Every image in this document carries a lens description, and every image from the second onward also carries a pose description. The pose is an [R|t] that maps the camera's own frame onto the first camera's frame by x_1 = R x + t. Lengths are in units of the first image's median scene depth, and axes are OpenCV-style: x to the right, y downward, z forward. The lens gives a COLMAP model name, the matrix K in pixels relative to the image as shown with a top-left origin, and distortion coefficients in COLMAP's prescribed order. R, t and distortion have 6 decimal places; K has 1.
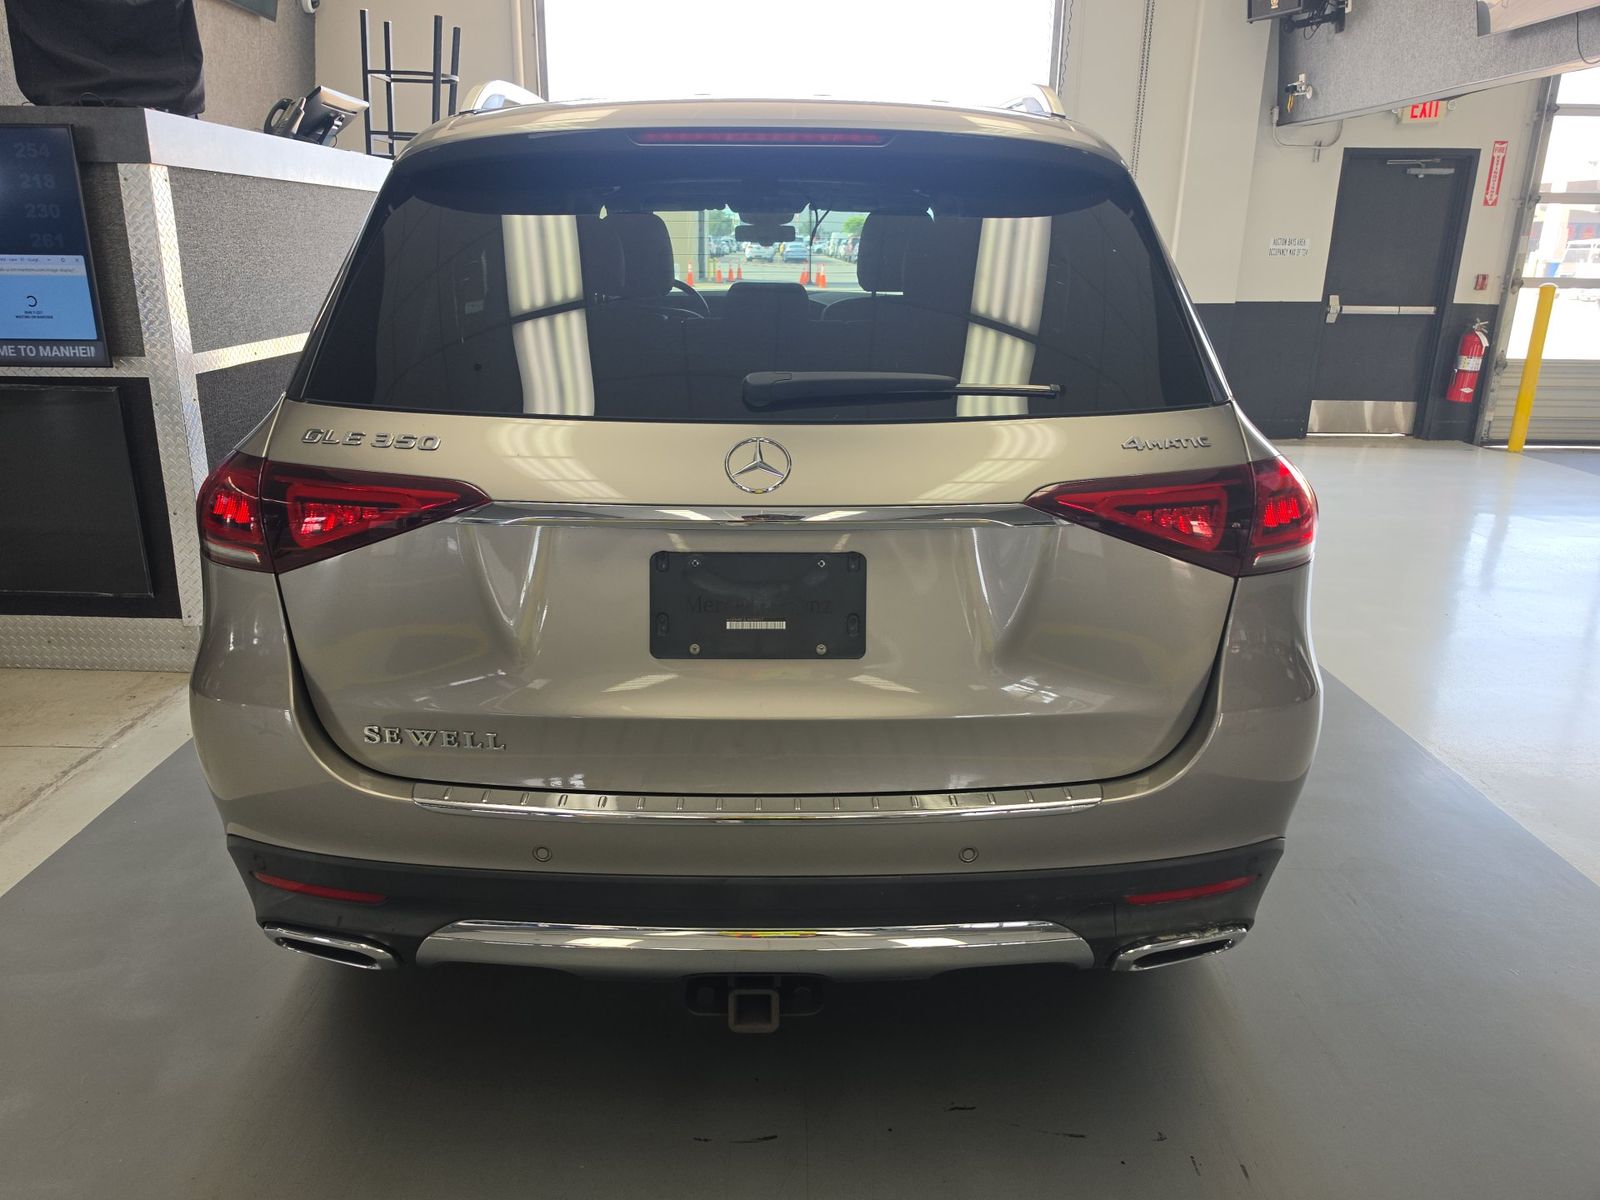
lens RADIAL K [[1125.7, 0, 760.8], [0, 1125.7, 598.5], [0, 0, 1]] dist [0.020718, -0.031886]
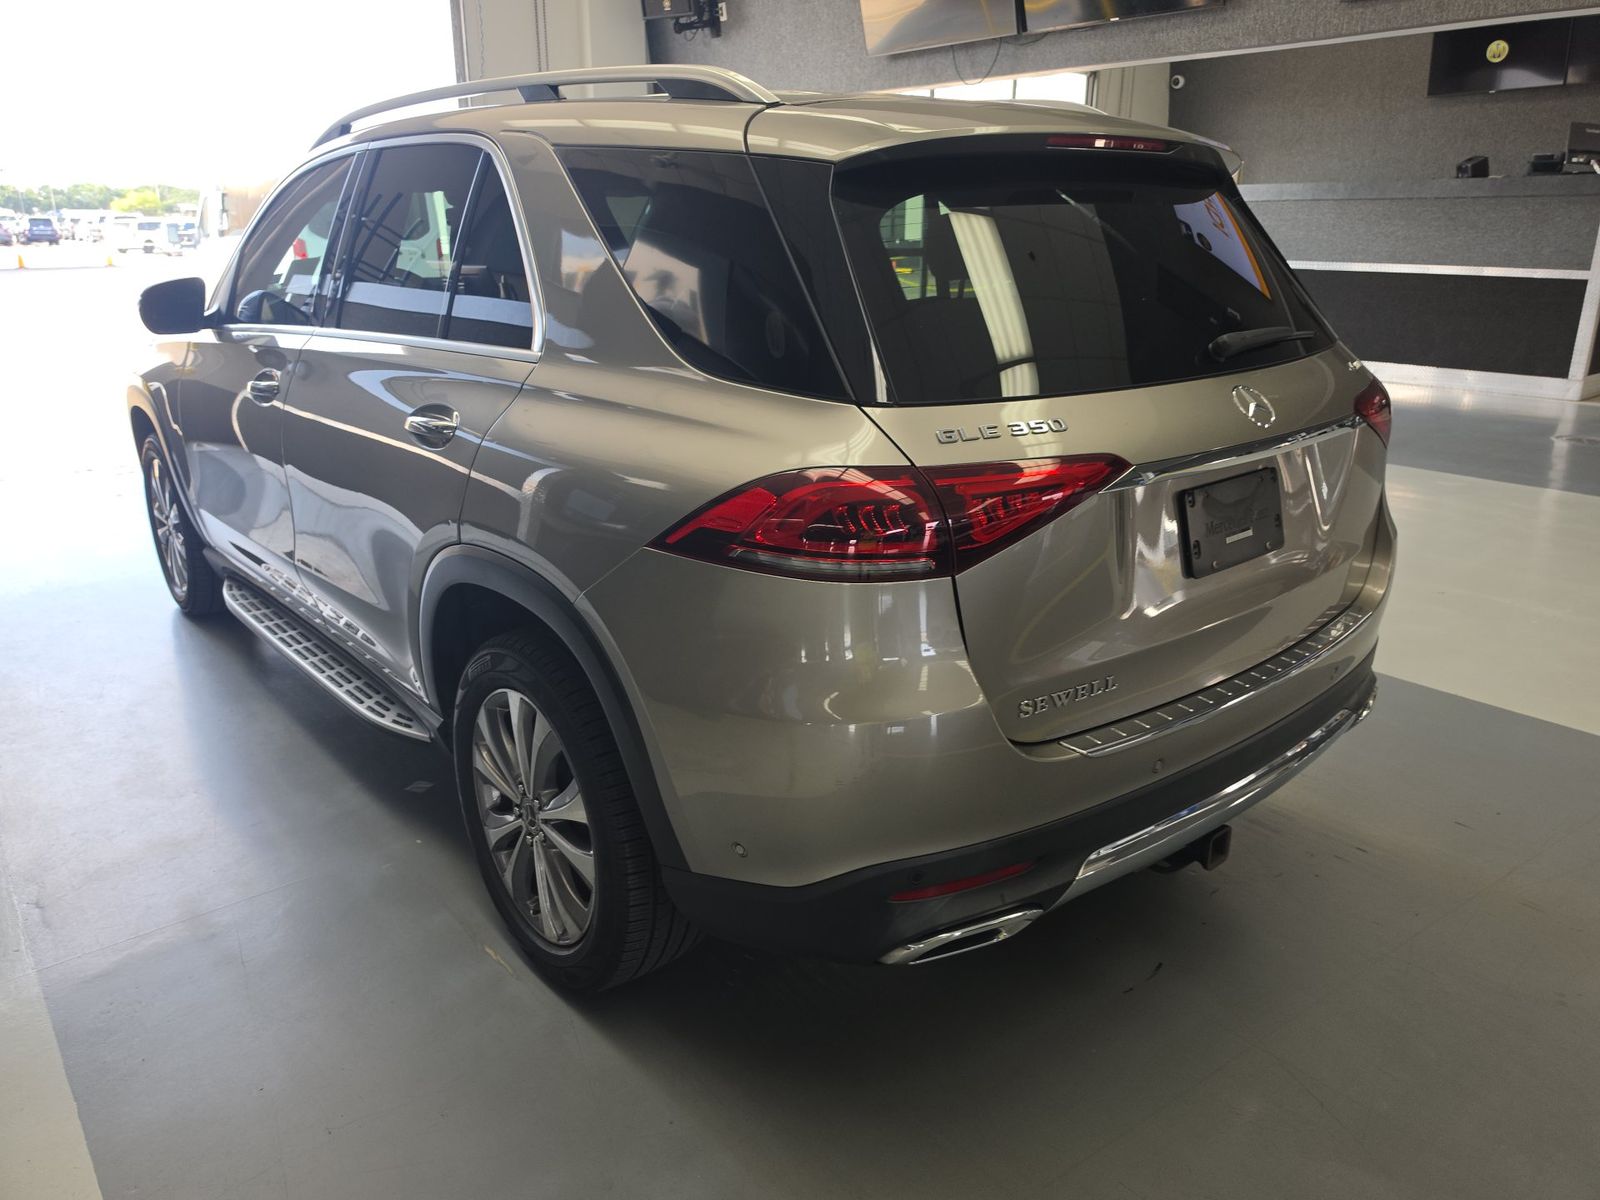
lens RADIAL K [[1125.7, 0, 760.8], [0, 1125.7, 598.5], [0, 0, 1]] dist [0.020718, -0.031886]
pose [[0.766489, -0.209510, 0.607125, -0.343716], [0.195222, 0.976571, 0.090535, -0.037138], [-0.611869, 0.049130, 0.789432, 0.092155]]
